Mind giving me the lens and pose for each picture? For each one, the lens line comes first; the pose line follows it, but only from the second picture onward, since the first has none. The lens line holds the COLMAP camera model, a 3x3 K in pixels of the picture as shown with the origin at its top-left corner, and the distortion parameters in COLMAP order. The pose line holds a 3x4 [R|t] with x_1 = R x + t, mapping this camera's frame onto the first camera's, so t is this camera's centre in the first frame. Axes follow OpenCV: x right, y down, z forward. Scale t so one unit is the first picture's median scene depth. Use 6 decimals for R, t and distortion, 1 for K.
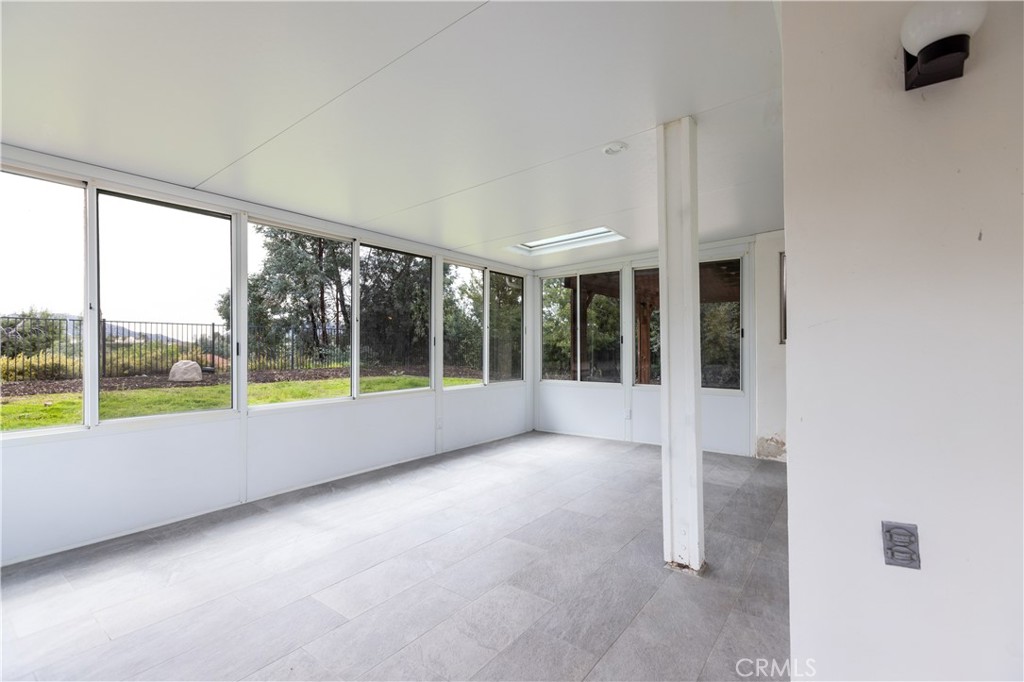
lens RADIAL K [[450.4, 0, 511.9], [0, 450.4, 343.4], [0, 0, 1]] dist [-0.000178, -0.000123]
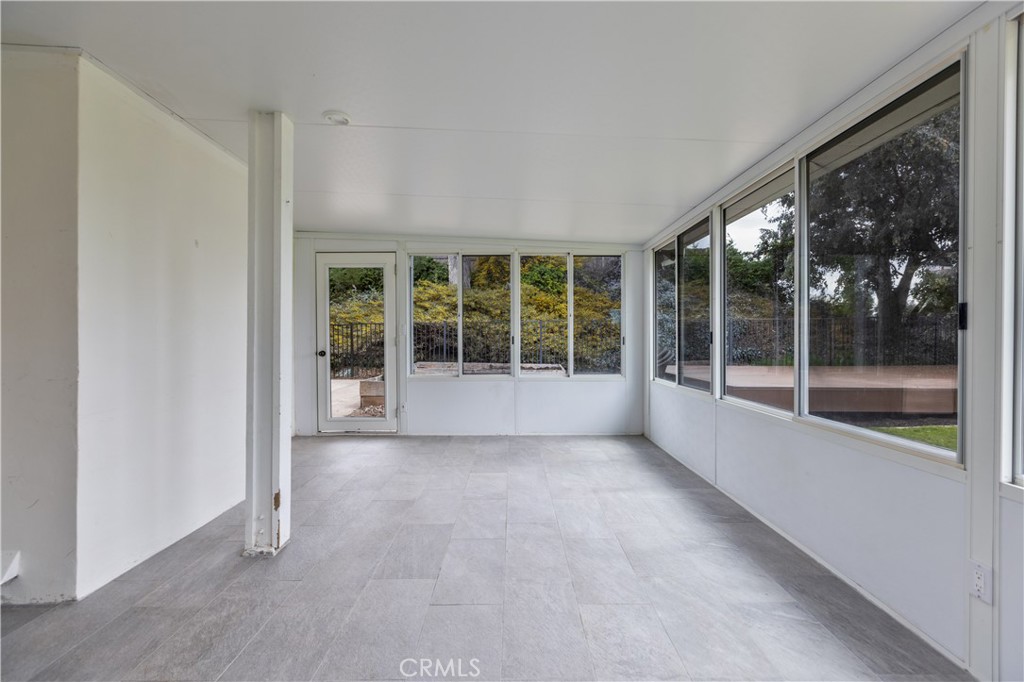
lens RADIAL K [[450.4, 0, 513.3], [0, 450.4, 339.9], [0, 0, 1]] dist [-0.000178, -0.000123]
pose [[-0.790941, 0.006008, -0.611863, 0.433004], [0.006685, 0.999977, 0.001178, 0.015217], [0.611856, -0.003159, -0.790963, 1.648078]]
